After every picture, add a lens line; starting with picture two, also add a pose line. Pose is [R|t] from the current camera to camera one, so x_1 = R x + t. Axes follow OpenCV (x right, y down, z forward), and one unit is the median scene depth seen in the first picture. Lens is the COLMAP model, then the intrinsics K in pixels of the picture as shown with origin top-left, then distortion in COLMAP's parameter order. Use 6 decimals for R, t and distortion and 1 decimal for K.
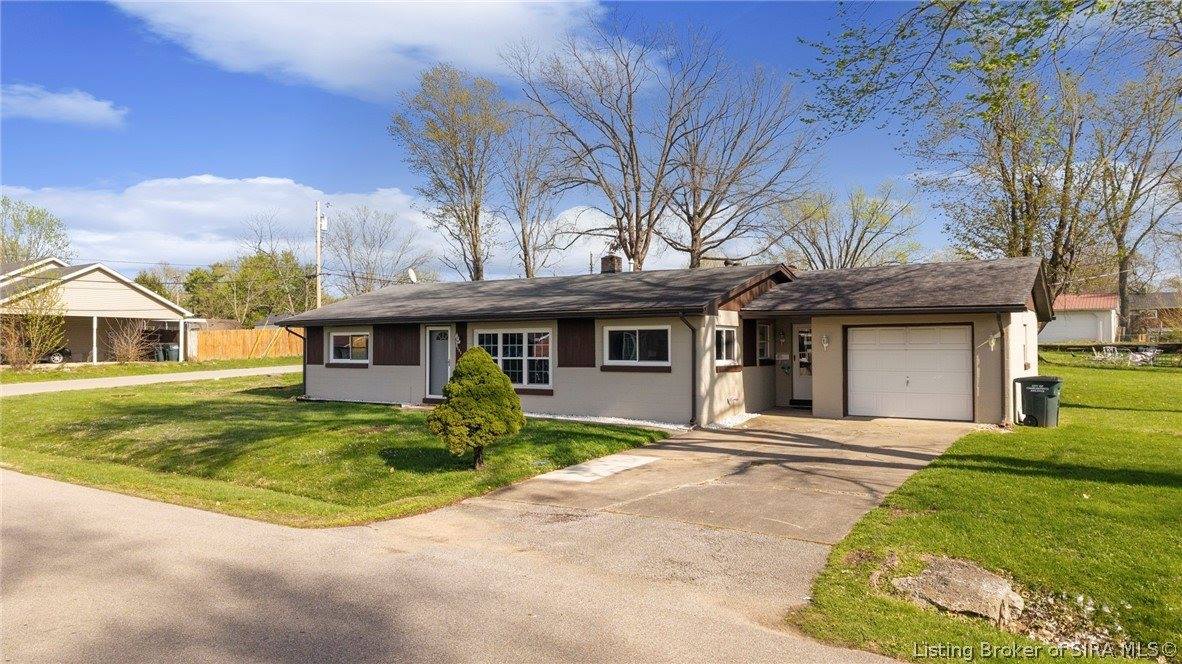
lens RADIAL K [[766.1, 0, 591.0], [0, 766.1, 332.0], [0, 0, 1]] dist [0.001956, 0.000598]
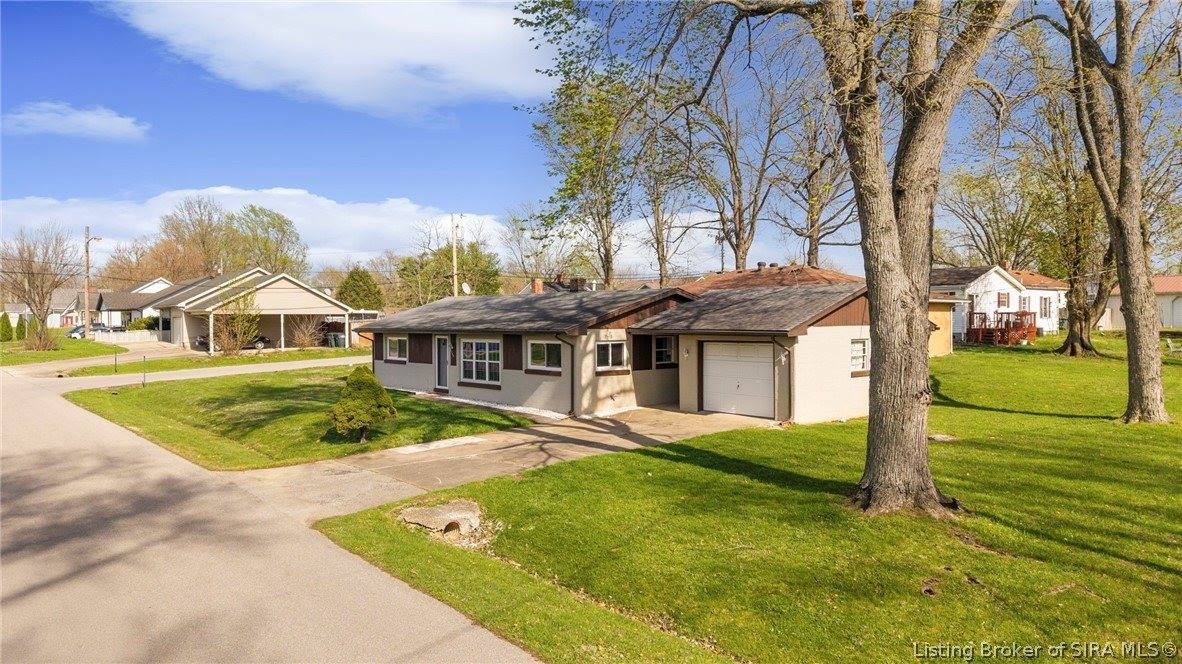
lens RADIAL K [[766.1, 0, 591.0], [0, 766.1, 332.0], [0, 0, 1]] dist [0.001956, 0.000598]
pose [[0.963035, -0.000403, -0.269377, 0.367288], [0.010226, 0.999333, 0.035065, -0.051132], [0.269183, -0.036523, 0.962396, -0.205465]]
